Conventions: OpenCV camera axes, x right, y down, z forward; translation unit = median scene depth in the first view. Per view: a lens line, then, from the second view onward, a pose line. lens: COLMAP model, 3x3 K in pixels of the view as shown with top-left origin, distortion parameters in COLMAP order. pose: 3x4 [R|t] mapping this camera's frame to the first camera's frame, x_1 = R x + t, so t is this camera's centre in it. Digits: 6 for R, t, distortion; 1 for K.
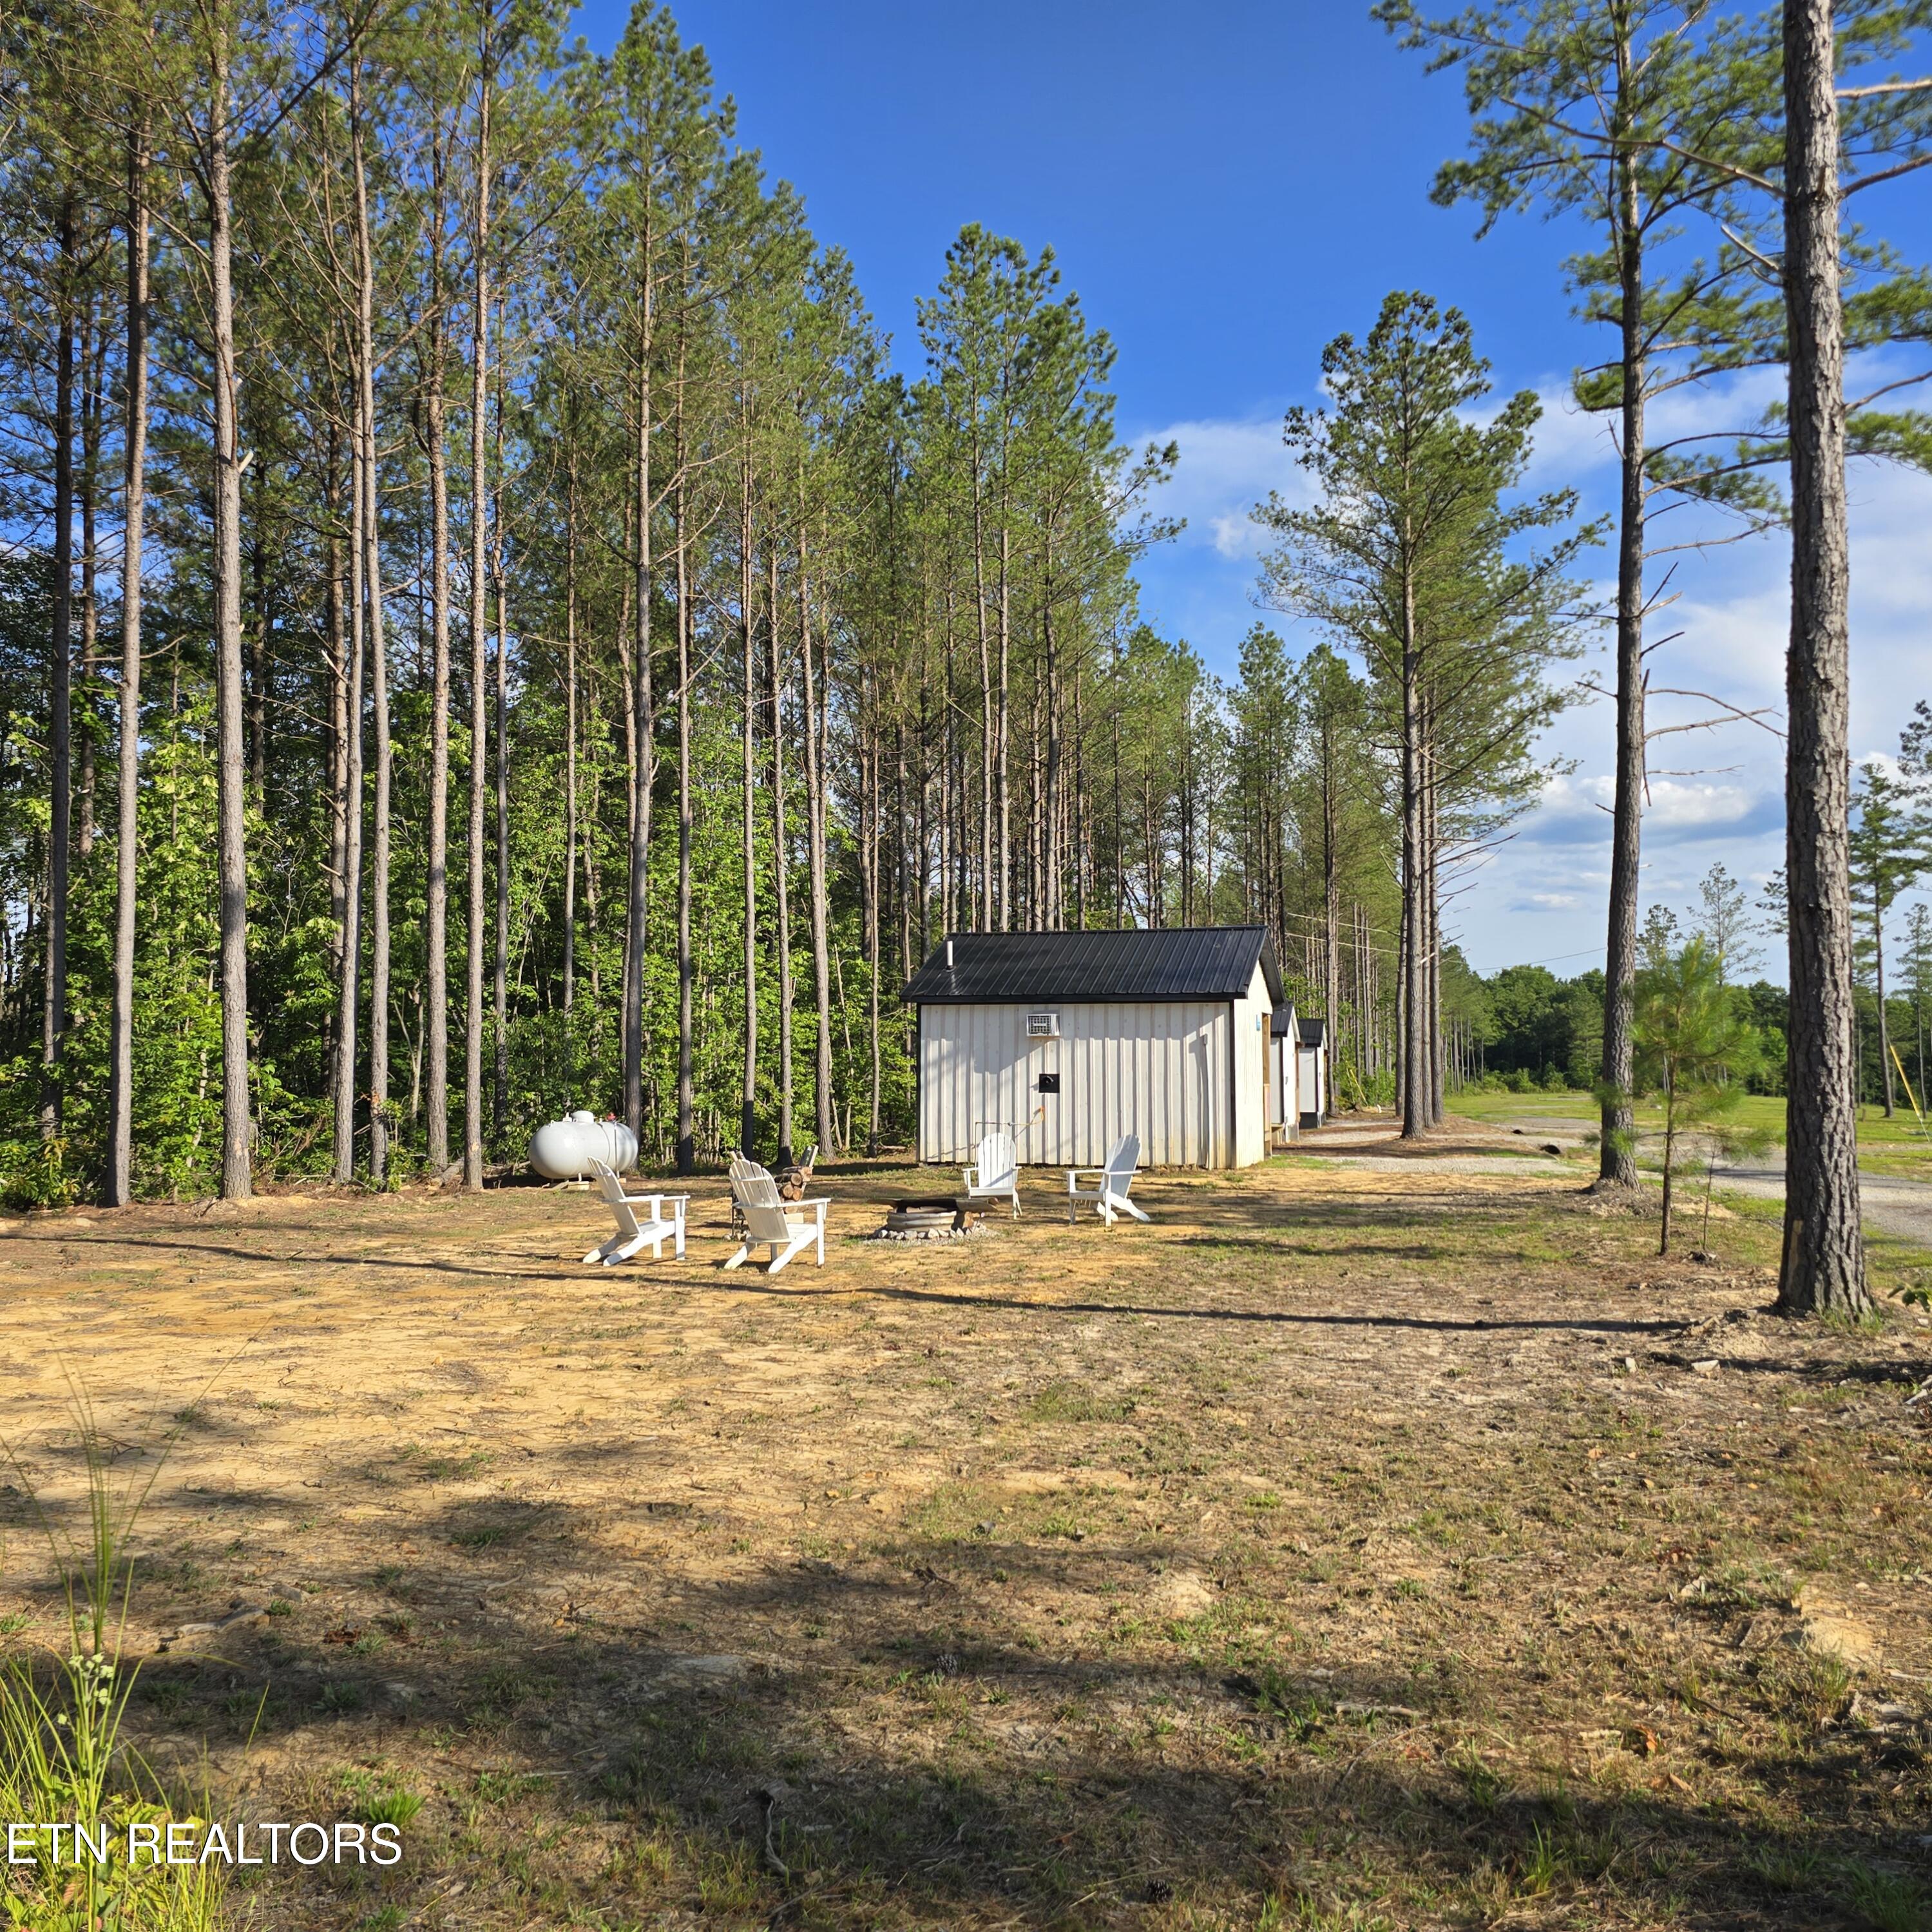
lens RADIAL K [[1737.6, 0, 981.3], [0, 1737.6, 945.8], [0, 0, 1]] dist [0.091692, -0.075674]
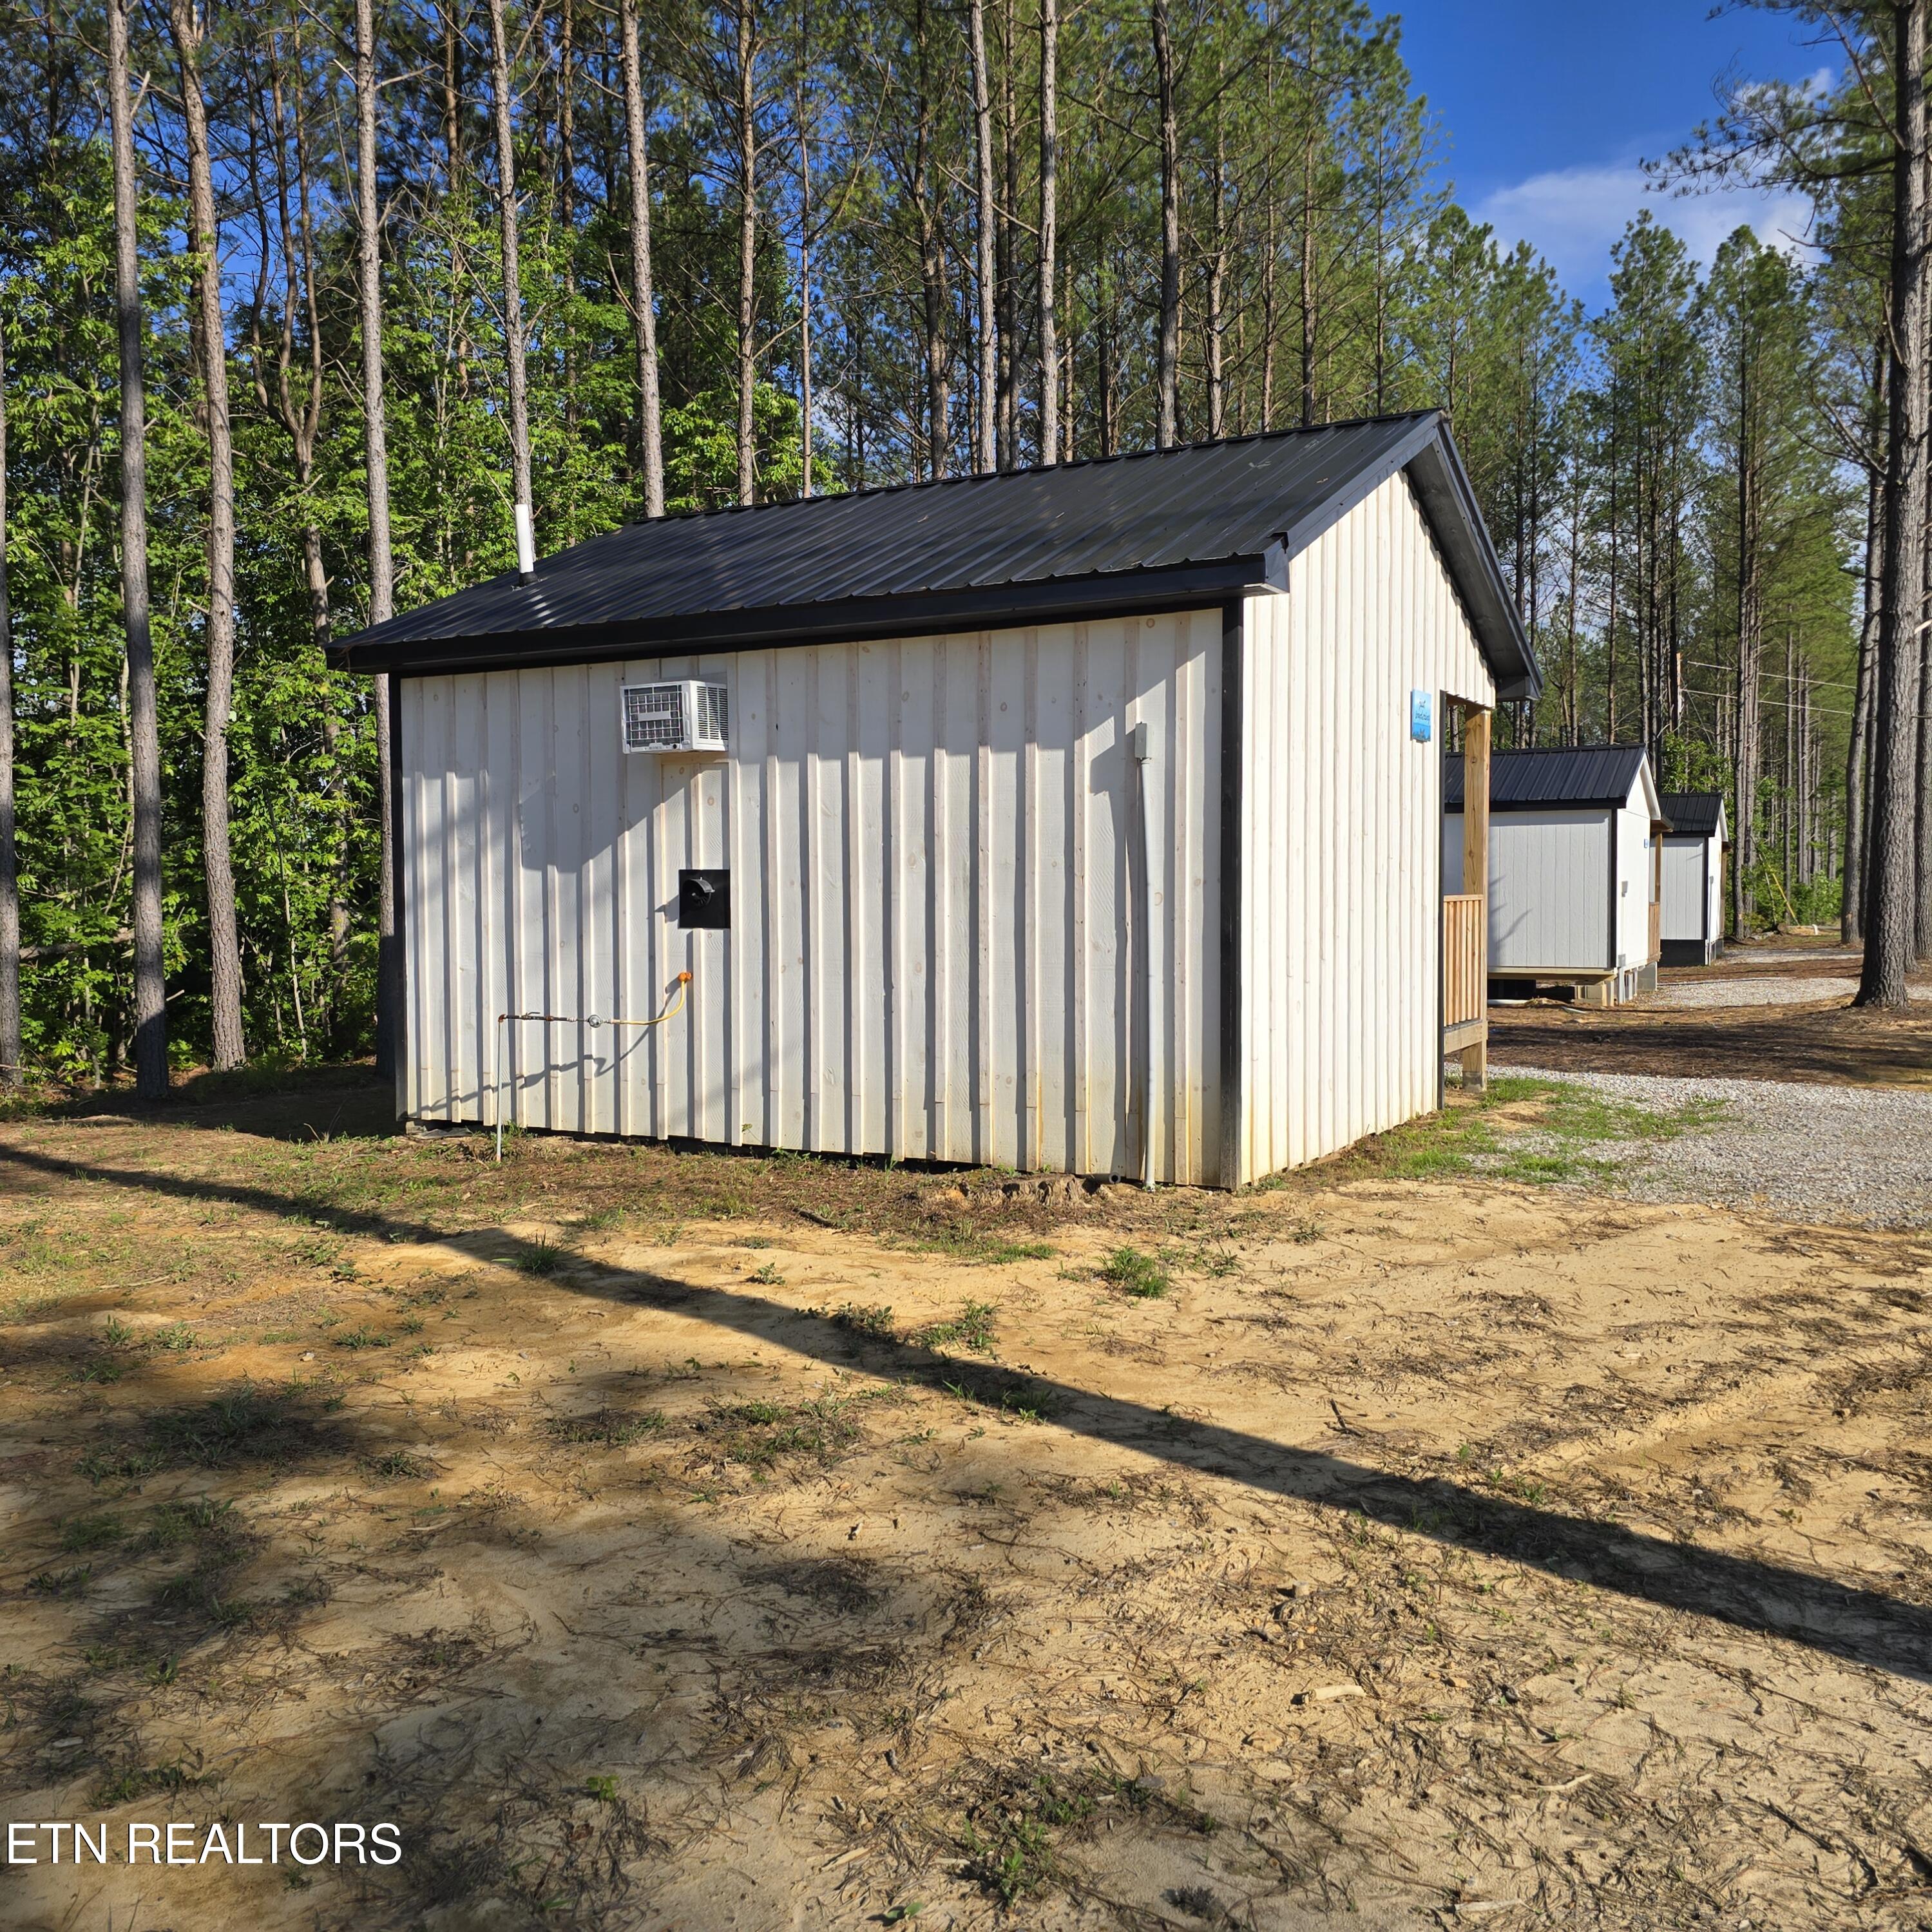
lens RADIAL K [[1737.6, 0, 981.3], [0, 1737.6, 945.8], [0, 0, 1]] dist [0.091692, -0.075674]
pose [[0.975916, -0.000378, -0.218147, 0.158783], [0.023305, 0.994456, 0.102536, 0.054452], [0.216899, -0.105150, 0.970514, 0.677958]]
